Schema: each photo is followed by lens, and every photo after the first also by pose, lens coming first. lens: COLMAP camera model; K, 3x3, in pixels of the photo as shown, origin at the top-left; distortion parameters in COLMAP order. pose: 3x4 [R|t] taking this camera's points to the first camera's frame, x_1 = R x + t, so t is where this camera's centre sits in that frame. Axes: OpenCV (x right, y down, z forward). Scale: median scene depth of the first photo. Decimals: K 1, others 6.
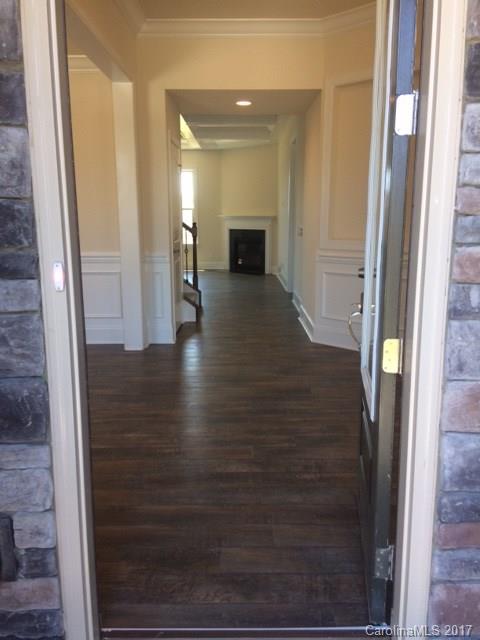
lens RADIAL K [[547.6, 0, 237.9], [0, 547.6, 323.8], [0, 0, 1]] dist [0.079202, -0.052015]
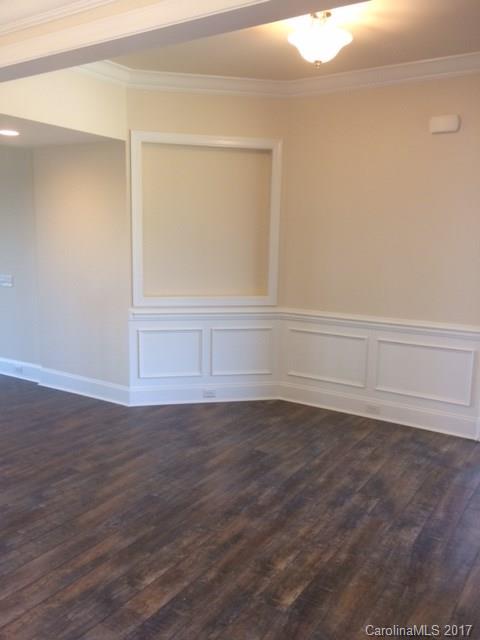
lens RADIAL K [[547.6, 0, 238.2], [0, 547.6, 316.5], [0, 0, 1]] dist [0.079202, -0.052015]
pose [[0.528219, -0.105057, 0.842584, -0.808788], [0.138583, 0.989677, 0.036519, -0.190391], [-0.837723, 0.097478, 0.537326, 0.508679]]
